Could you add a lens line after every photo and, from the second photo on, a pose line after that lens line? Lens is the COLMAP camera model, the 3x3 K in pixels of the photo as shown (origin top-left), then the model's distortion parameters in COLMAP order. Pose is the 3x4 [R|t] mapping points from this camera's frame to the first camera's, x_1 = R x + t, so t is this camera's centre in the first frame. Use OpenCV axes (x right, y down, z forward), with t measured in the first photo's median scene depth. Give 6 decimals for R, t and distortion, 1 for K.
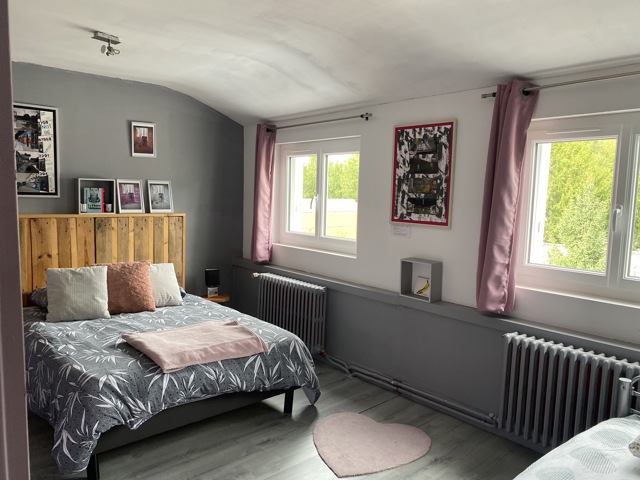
lens RADIAL K [[486.9, 0, 321.4], [0, 486.9, 243.4], [0, 0, 1]] dist [0.012733, -0.012082]
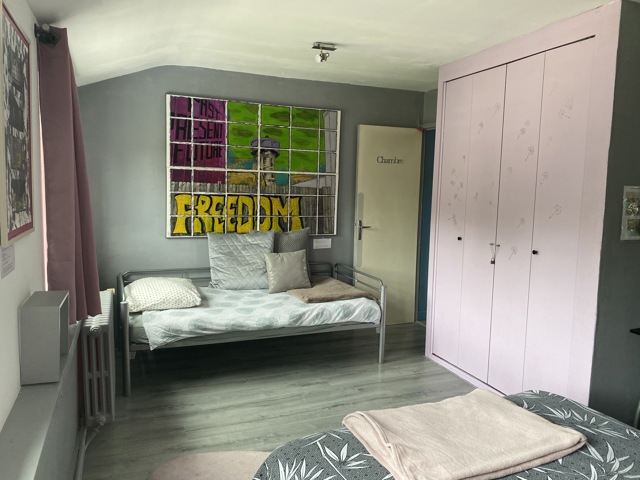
lens RADIAL K [[486.9, 0, 320.4], [0, 486.9, 239.1], [0, 0, 1]] dist [0.012733, -0.012082]
pose [[-0.944550, -0.080265, 0.318406, -0.277779], [-0.009106, 0.975695, 0.218943, -0.169242], [-0.328241, 0.203903, -0.922324, 1.608384]]
